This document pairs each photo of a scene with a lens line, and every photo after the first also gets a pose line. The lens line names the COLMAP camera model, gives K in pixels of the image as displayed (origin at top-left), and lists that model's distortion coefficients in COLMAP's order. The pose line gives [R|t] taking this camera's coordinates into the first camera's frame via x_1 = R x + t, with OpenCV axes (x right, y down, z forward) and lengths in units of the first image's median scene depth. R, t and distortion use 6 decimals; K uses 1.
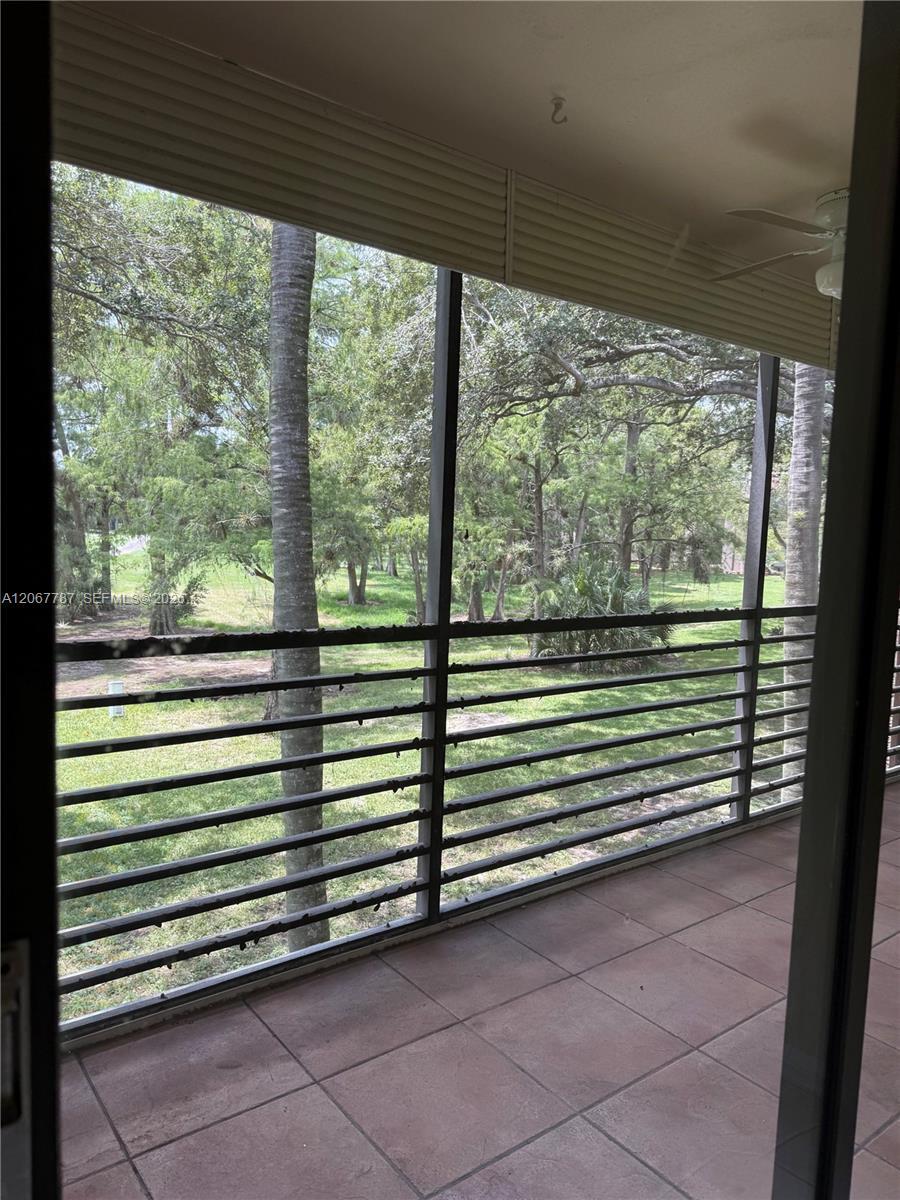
lens RADIAL K [[849.4, 0, 452.3], [0, 849.4, 604.7], [0, 0, 1]] dist [0.049373, -0.036475]
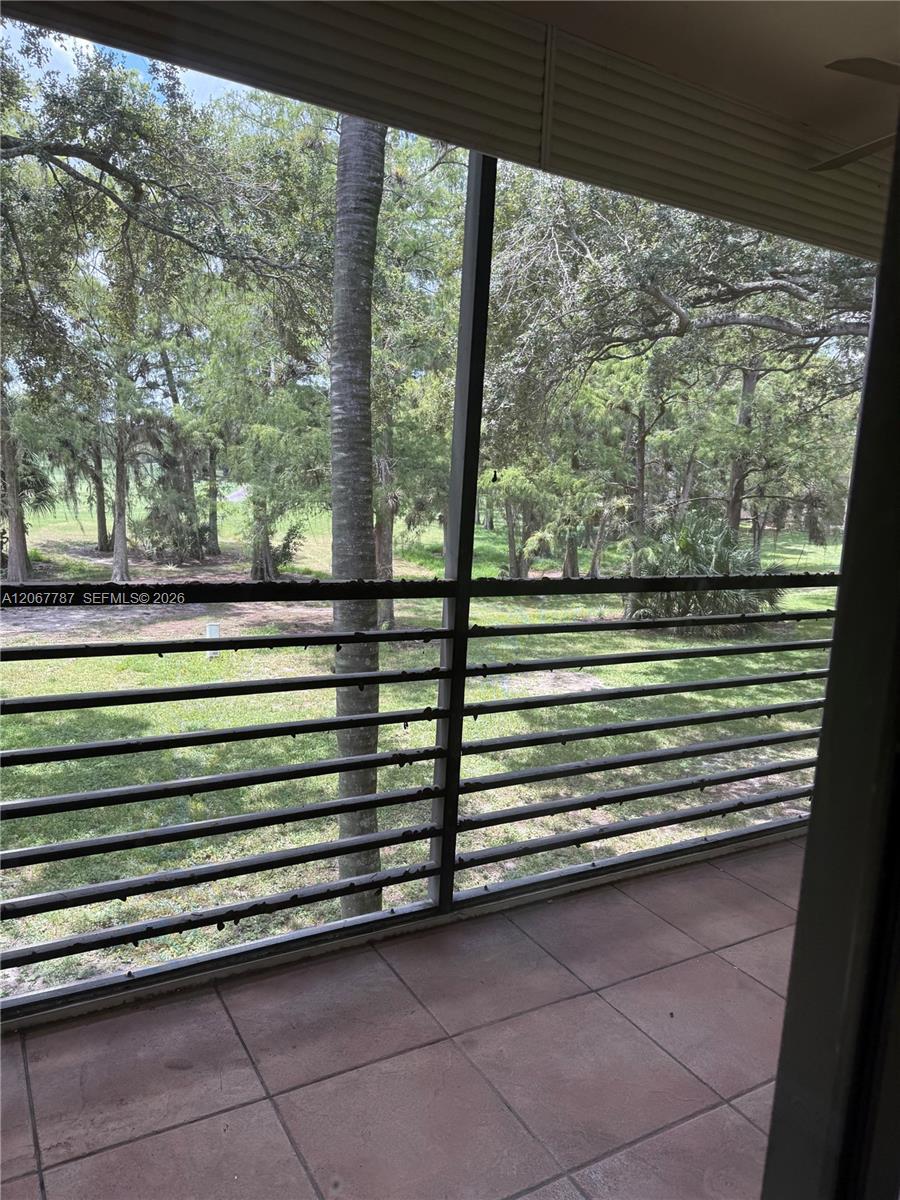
lens RADIAL K [[849.4, 0, 440.6], [0, 849.4, 600.0], [0, 0, 1]] dist [0.049373, -0.036475]
pose [[0.990579, 0.038105, -0.131533, 0.024800], [-0.031623, 0.998197, 0.051022, -0.000048], [0.133240, -0.046381, 0.989998, 0.039959]]
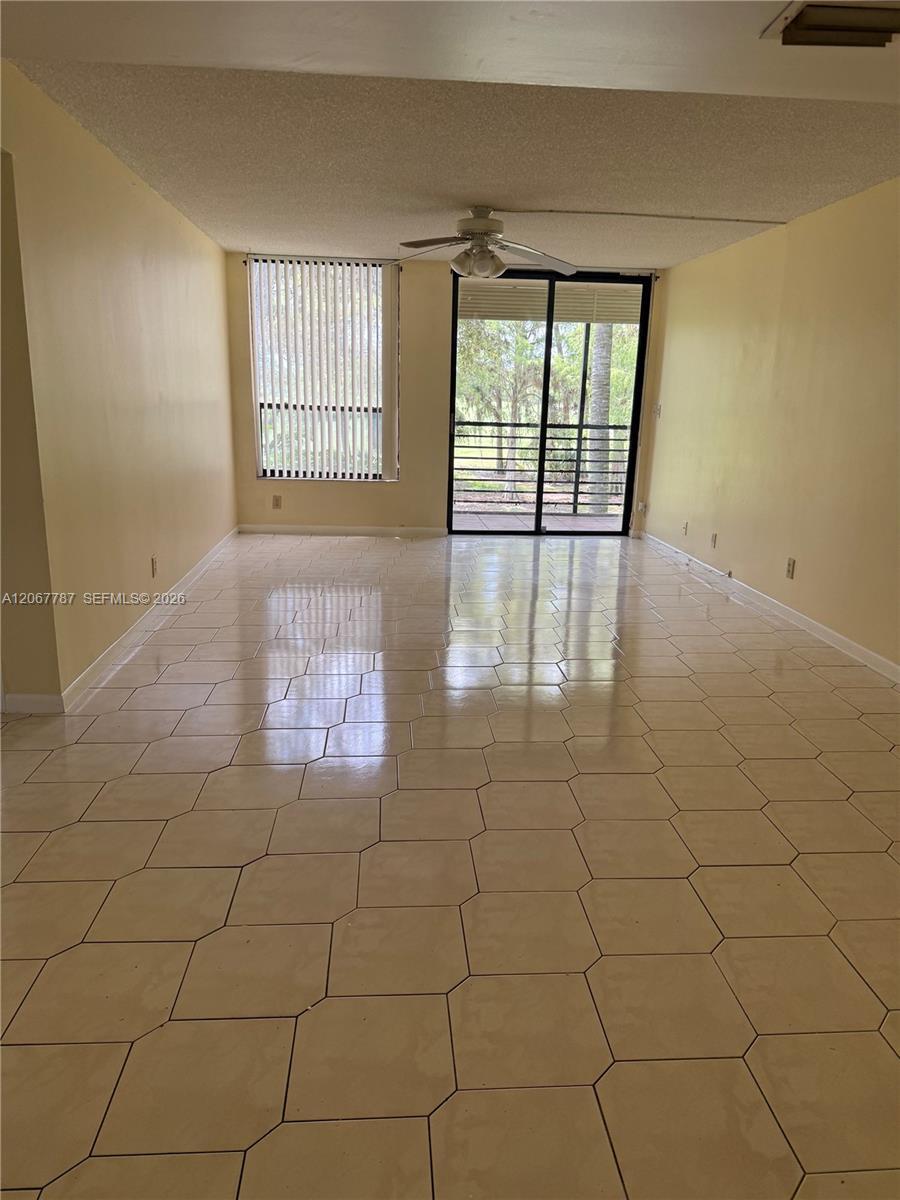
lens RADIAL K [[849.4, 0, 440.9], [0, 849.4, 601.4], [0, 0, 1]] dist [0.049373, -0.036475]
pose [[0.831652, 0.113997, -0.543470, 0.393104], [-0.043142, 0.989007, 0.141433, 0.063158], [0.553619, -0.094176, 0.827428, -0.543391]]
